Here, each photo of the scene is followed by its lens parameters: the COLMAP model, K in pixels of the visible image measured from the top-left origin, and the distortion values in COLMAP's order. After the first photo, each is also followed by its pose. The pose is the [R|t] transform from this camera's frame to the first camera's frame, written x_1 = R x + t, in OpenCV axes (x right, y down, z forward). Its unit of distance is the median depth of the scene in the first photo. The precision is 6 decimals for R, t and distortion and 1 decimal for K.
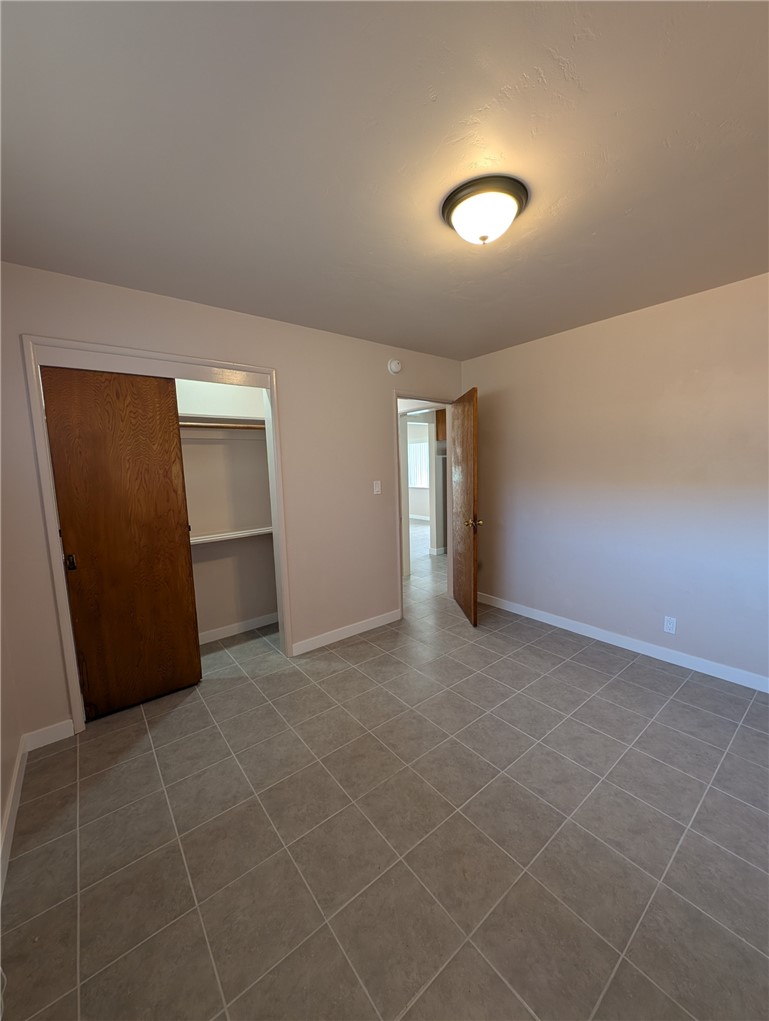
lens RADIAL K [[386.1, 0, 386.5], [0, 386.1, 512.0], [0, 0, 1]] dist [0.007956, -0.001964]
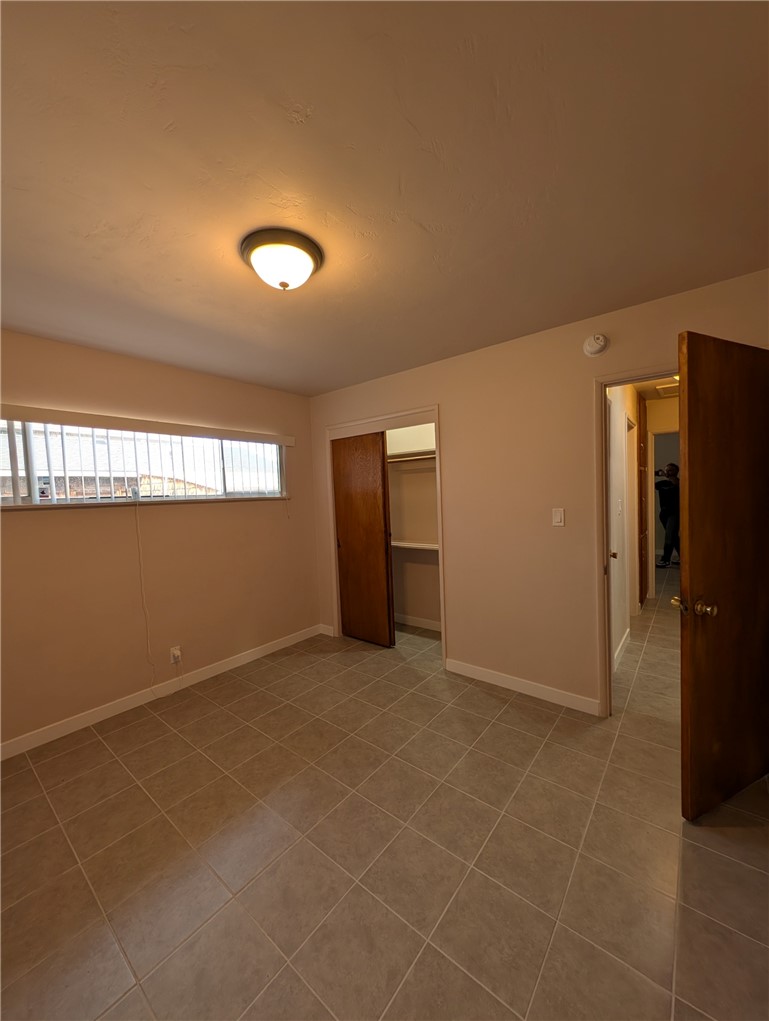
lens RADIAL K [[386.1, 0, 383.5], [0, 386.1, 509.9], [0, 0, 1]] dist [0.007956, -0.001964]
pose [[0.218984, 0.063544, -0.973657, 0.887388], [-0.094241, 0.994589, 0.043715, -0.111234], [0.971167, 0.082185, 0.223788, 0.691580]]
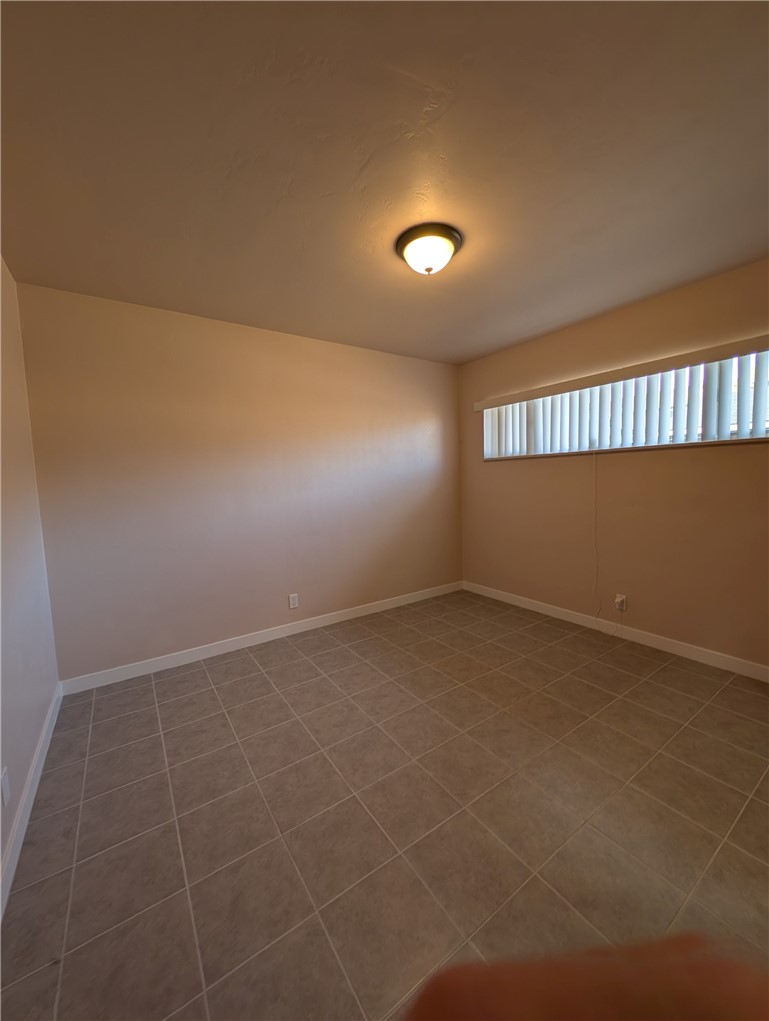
lens RADIAL K [[386.1, 0, 386.4], [0, 386.1, 512.3], [0, 0, 1]] dist [0.007956, -0.001964]
pose [[-0.995975, 0.053153, 0.072173, 0.221037], [0.067488, 0.974593, 0.213576, -0.136855], [-0.058987, 0.217587, -0.974257, 1.554508]]
